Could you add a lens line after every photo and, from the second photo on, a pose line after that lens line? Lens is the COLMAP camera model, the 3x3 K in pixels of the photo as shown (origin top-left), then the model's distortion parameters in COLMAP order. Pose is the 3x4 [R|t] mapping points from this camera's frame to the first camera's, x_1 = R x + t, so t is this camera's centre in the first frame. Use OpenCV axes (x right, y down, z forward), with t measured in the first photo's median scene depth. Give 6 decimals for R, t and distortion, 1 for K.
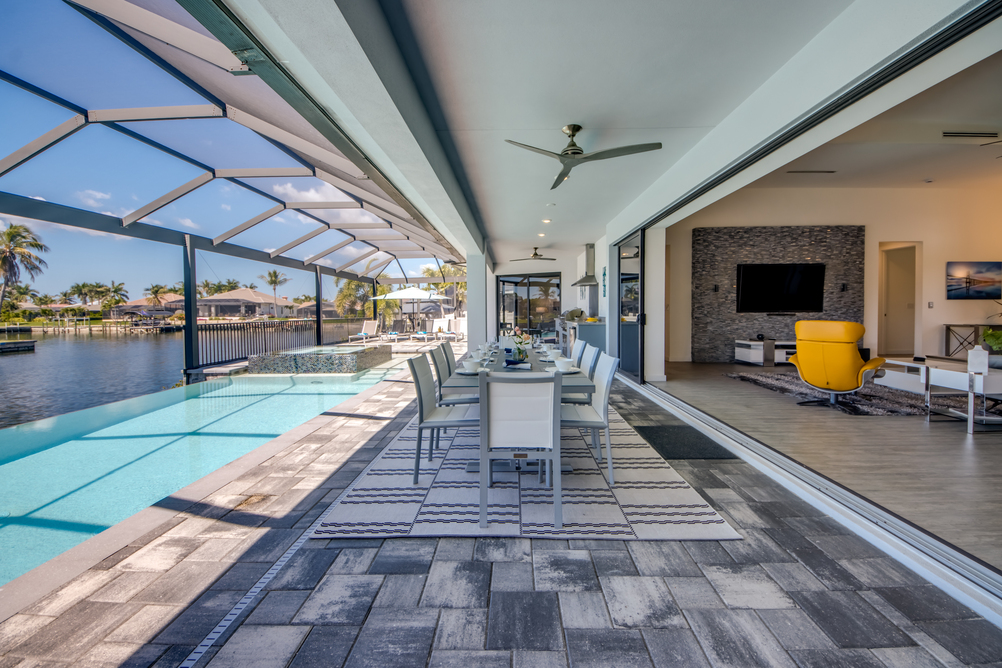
lens RADIAL K [[387.5, 0, 507.0], [0, 387.5, 321.4], [0, 0, 1]] dist [0.008300, -0.007587]
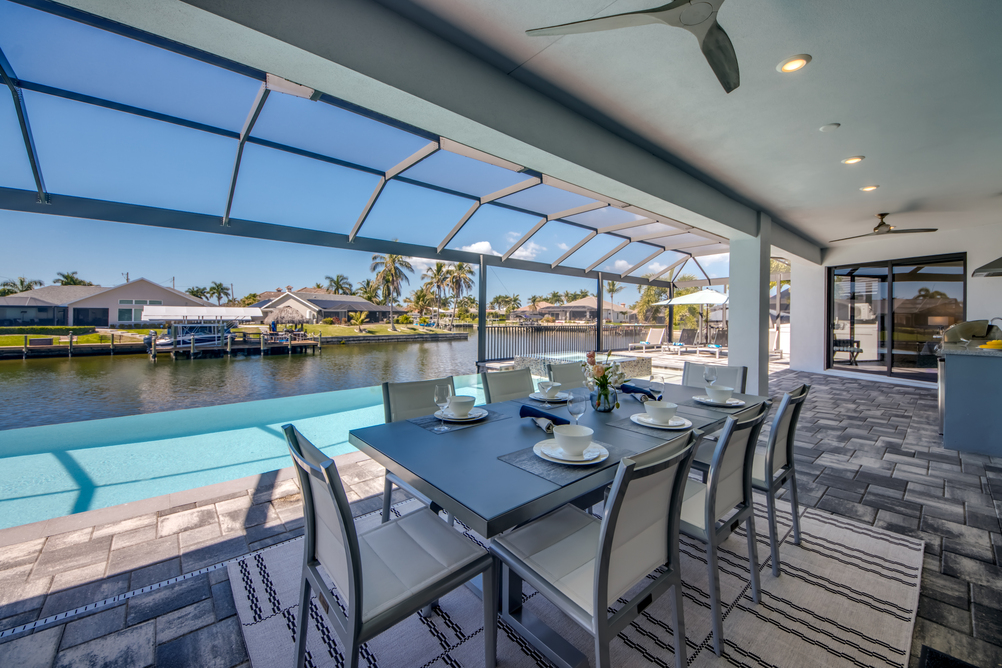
lens RADIAL K [[387.5, 0, 501.3], [0, 387.5, 327.2], [0, 0, 1]] dist [0.008300, -0.007587]
pose [[0.670149, 0.034594, -0.741420, 0.103914], [-0.034897, 0.999277, 0.015083, -0.007287], [0.741406, 0.015765, 0.670871, 0.151369]]
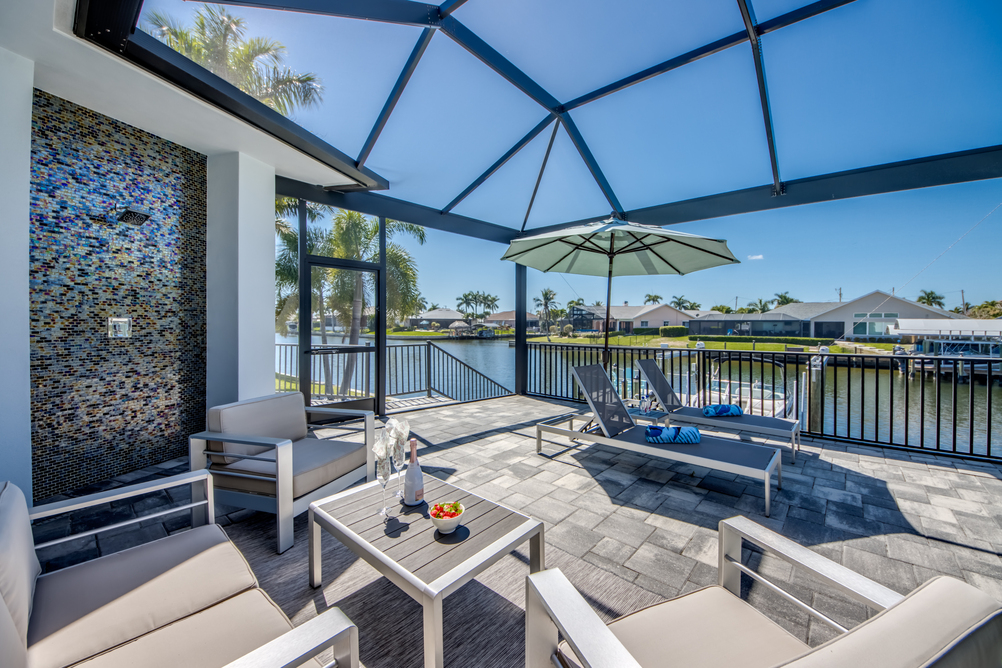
lens RADIAL K [[387.5, 0, 518.4], [0, 387.5, 327.9], [0, 0, 1]] dist [0.008300, -0.007587]
pose [[-0.631925, 0.011063, -0.774951, -0.132825], [-0.027748, 0.998934, 0.036887, 0.008535], [0.774533, 0.044813, -0.630944, -0.266822]]
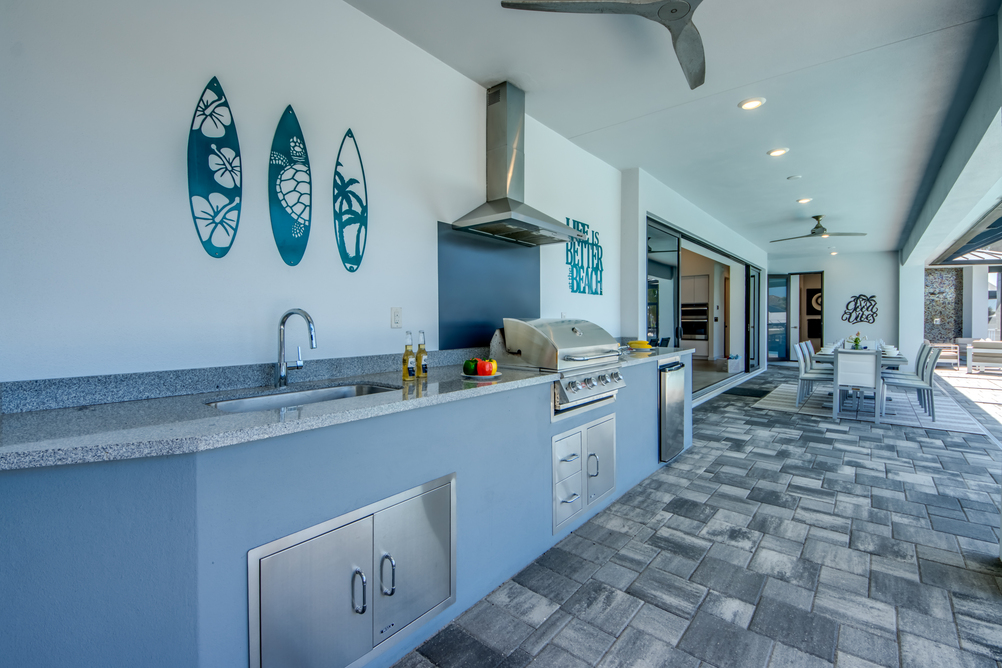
lens RADIAL K [[438.9, 0, 498.8], [0, 438.9, 331.0], [0, 0, 1]] dist [0.002034, -0.004378]
pose [[-0.780017, -0.001672, 0.625757, 0.015304], [0.030693, 0.998691, 0.040929, -0.032064], [-0.625006, 0.051132, -0.778944, 1.001118]]
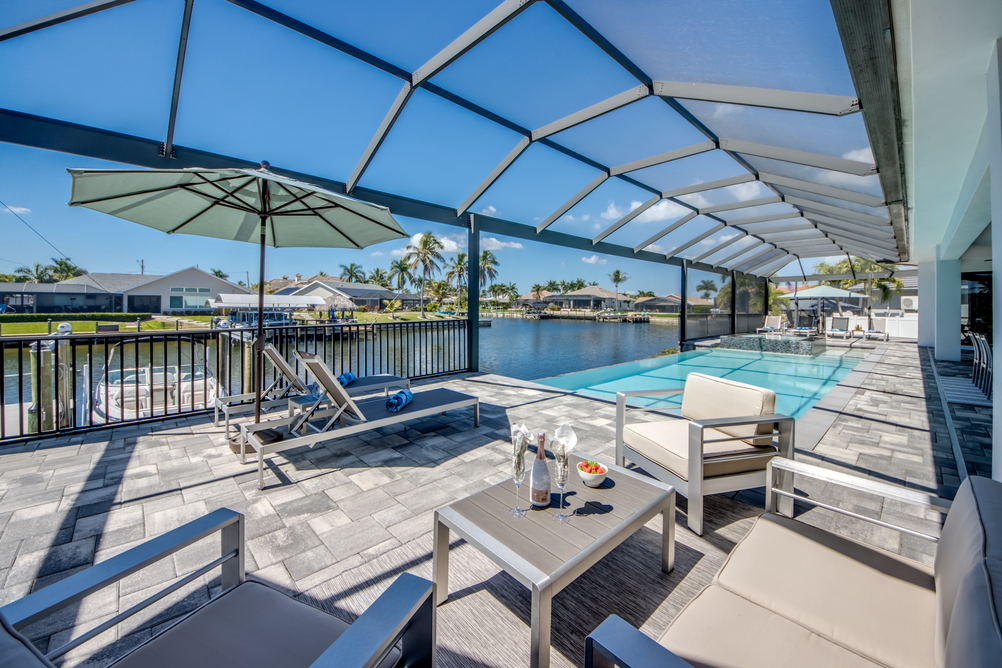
lens RADIAL K [[387.5, 0, 490.9], [0, 387.5, 302.3], [0, 0, 1]] dist [0.008300, -0.007587]
pose [[0.690357, 0.012488, -0.723361, -0.135220], [-0.037972, 0.999098, -0.018992, 0.014067], [0.722472, 0.040578, 0.690208, -0.513663]]
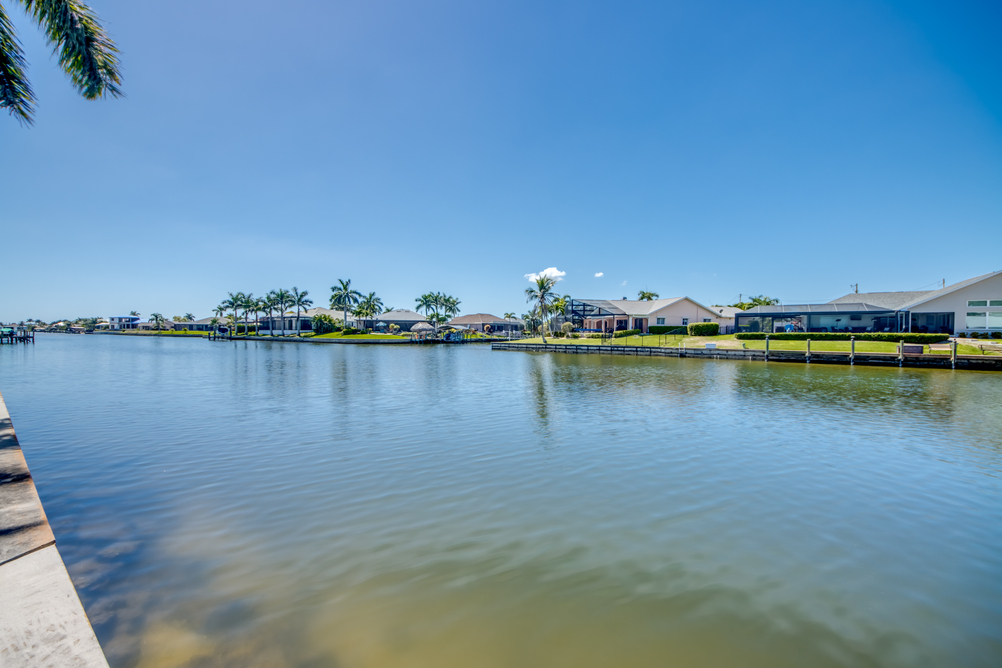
lens RADIAL K [[385.7, 0, 498.2], [0, 385.7, 330.1], [0, 0, 1]] dist [0.000630, -0.000173]
pose [[-0.574696, 0.000512, -0.818367, -0.887903], [-0.027308, 0.999431, 0.019802, 0.194743], [0.817911, 0.033728, -0.574355, -1.470227]]
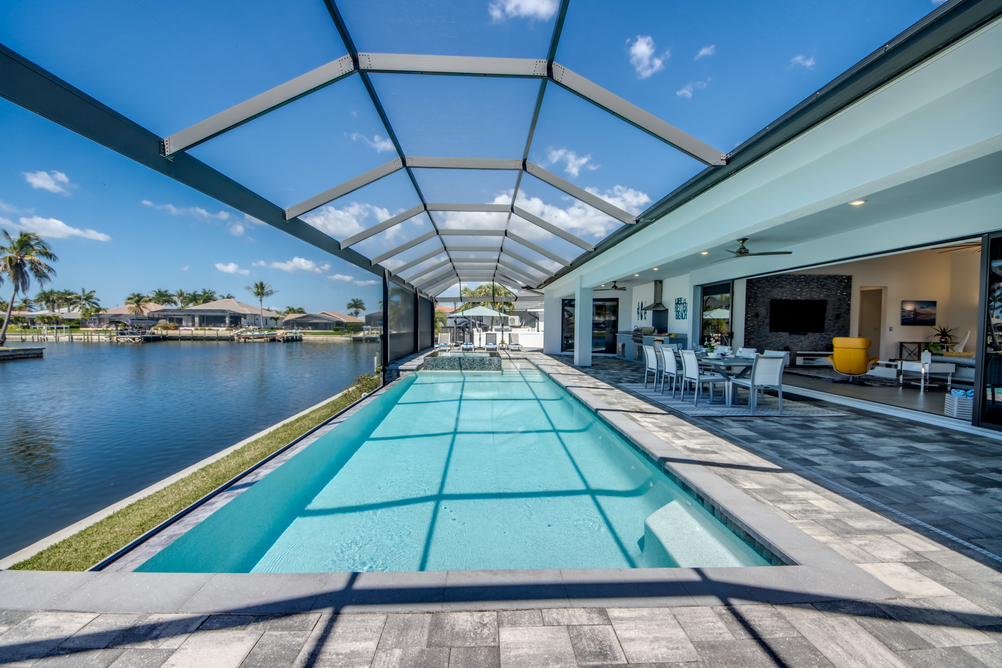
lens RADIAL K [[387.5, 0, 495.3], [0, 387.5, 331.0], [0, 0, 1]] dist [0.008300, -0.007587]
pose [[0.998237, 0.015665, 0.057247, -0.357626], [-0.014912, 0.999797, -0.013556, 0.006612], [-0.057448, 0.012679, 0.998268, -0.279168]]
